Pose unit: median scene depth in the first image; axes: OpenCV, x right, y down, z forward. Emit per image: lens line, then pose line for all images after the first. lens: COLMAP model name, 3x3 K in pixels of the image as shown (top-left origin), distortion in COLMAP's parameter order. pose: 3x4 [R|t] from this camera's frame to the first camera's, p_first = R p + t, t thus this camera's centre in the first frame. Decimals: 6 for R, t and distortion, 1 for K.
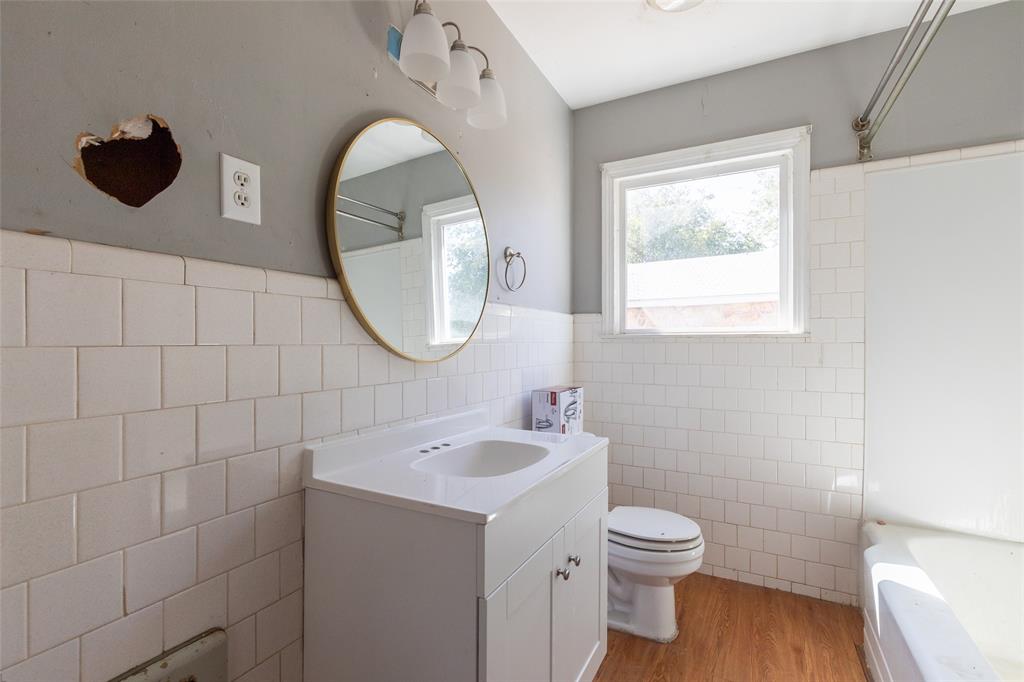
lens RADIAL K [[466.2, 0, 512.9], [0, 466.2, 343.3], [0, 0, 1]] dist [0.011646, 0.000182]
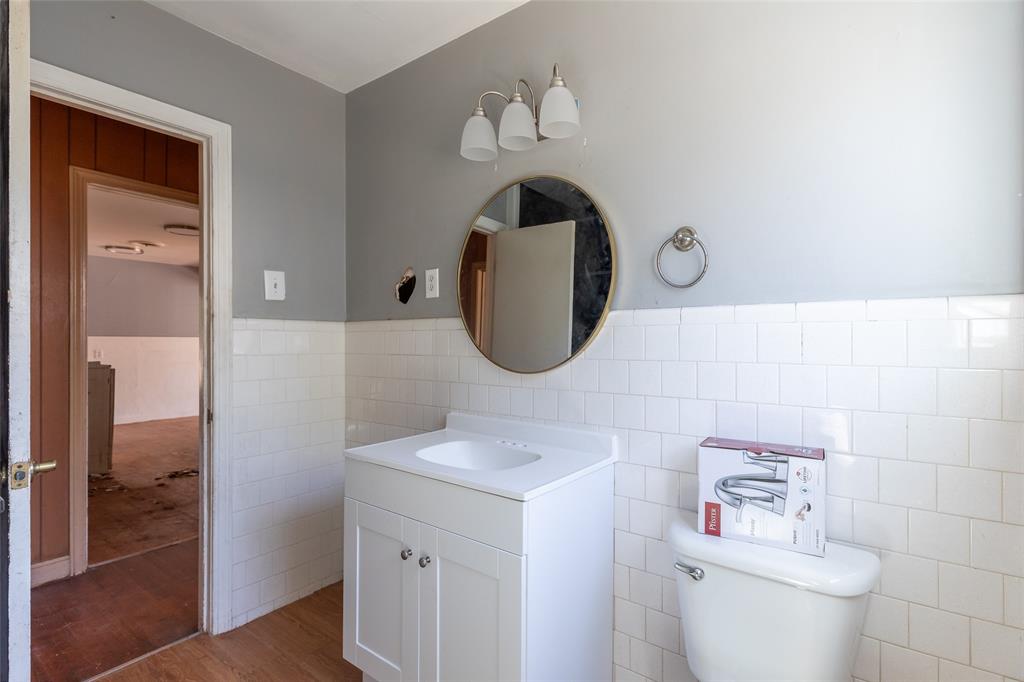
lens RADIAL K [[466.2, 0, 512.9], [0, 466.2, 343.3], [0, 0, 1]] dist [0.011646, 0.000182]
pose [[-0.149106, 0.002634, -0.988818, 1.099705], [0.000559, 0.999997, 0.002579, -0.043471], [0.988821, -0.000169, -0.149107, 1.256630]]
